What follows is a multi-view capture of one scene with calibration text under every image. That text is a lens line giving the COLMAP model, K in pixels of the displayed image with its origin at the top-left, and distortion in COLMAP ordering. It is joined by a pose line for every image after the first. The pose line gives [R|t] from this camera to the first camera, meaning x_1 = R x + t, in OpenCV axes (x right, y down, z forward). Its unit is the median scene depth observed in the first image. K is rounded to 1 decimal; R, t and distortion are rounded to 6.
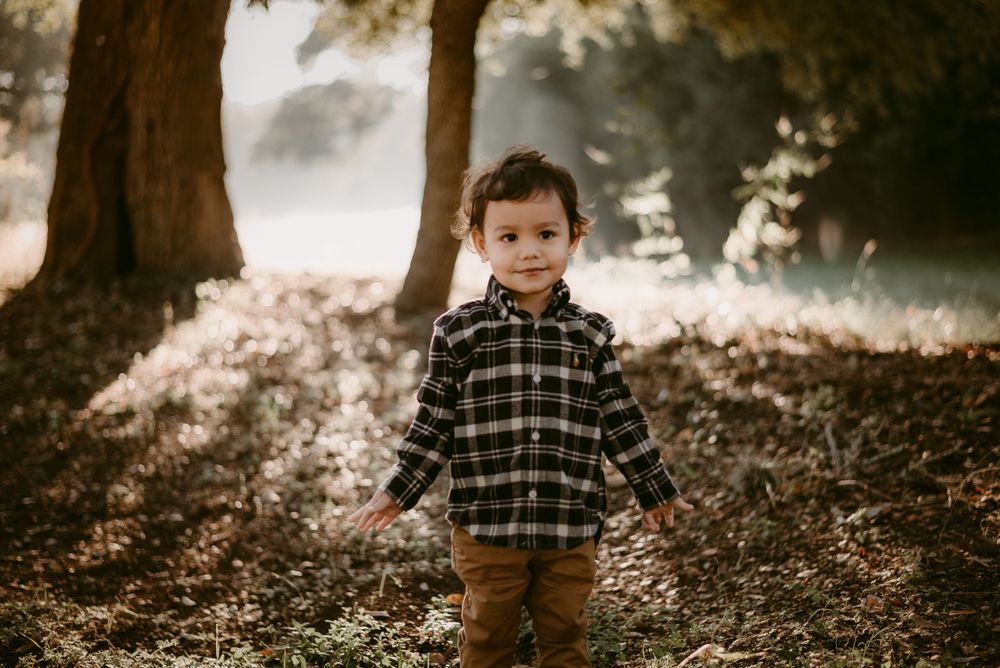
lens RADIAL K [[1541.5, 0, 500.0], [0, 1541.5, 334.0], [0, 0, 1]] dist [-0.092955, 0.092661]
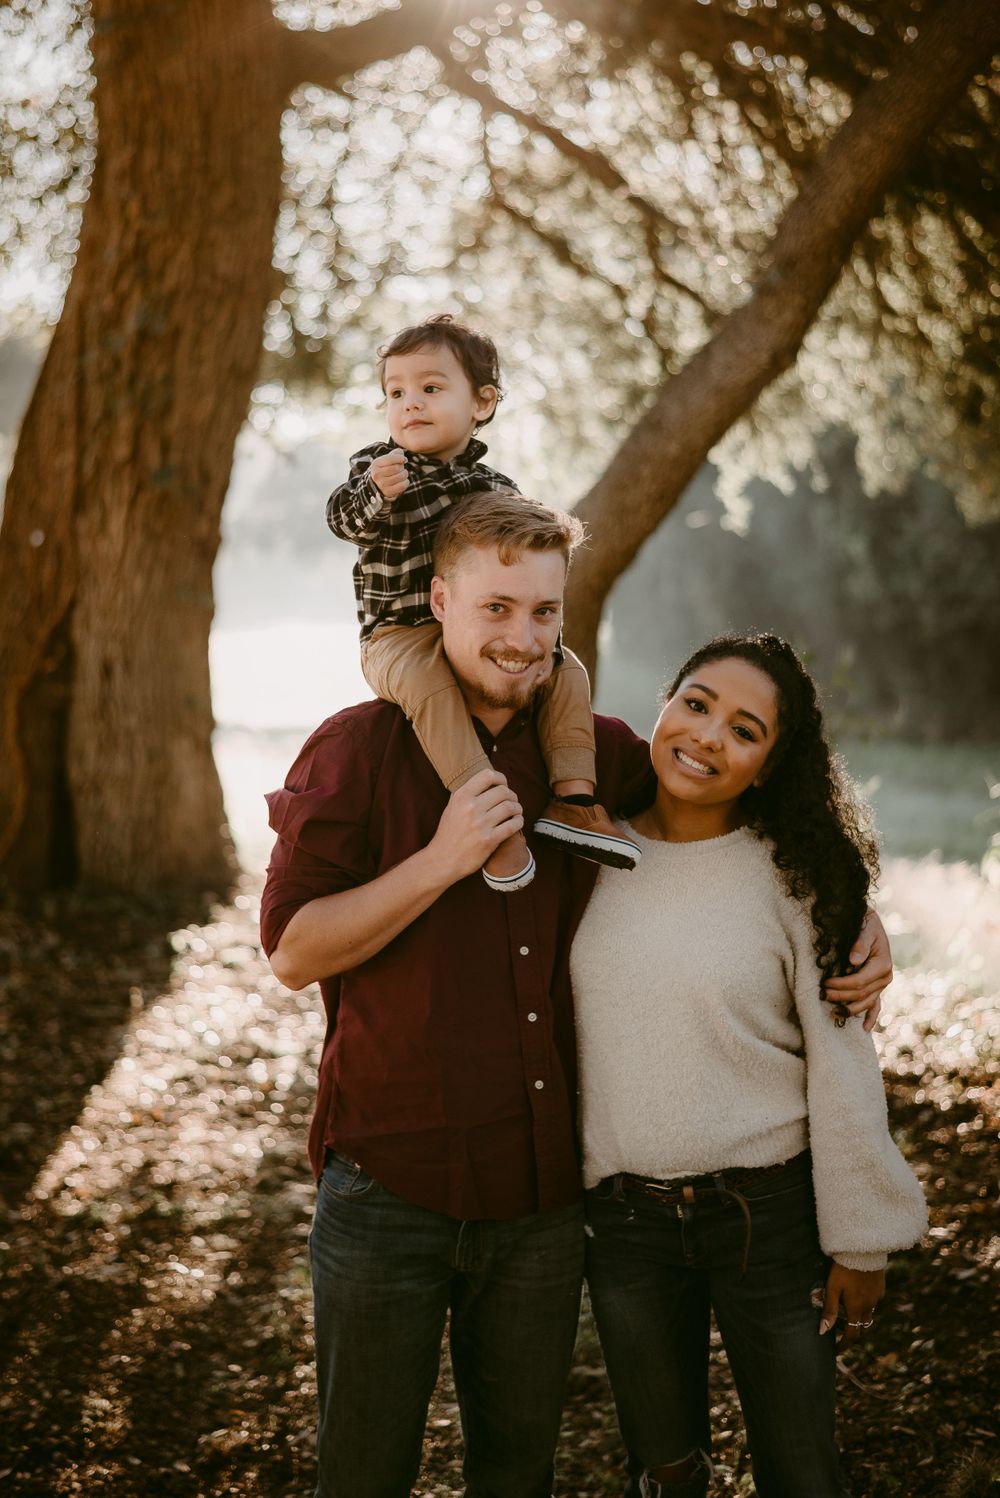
lens RADIAL K [[2480.4, 0, 423.0], [0, 2480.4, 646.6], [0, 0, 1]] dist [-0.081173, -0.007822]
pose [[0.996996, 0.029579, -0.071588, -0.022100], [-0.032856, 0.998445, -0.045041, -0.206761], [0.070144, 0.047258, 0.996417, -0.165075]]
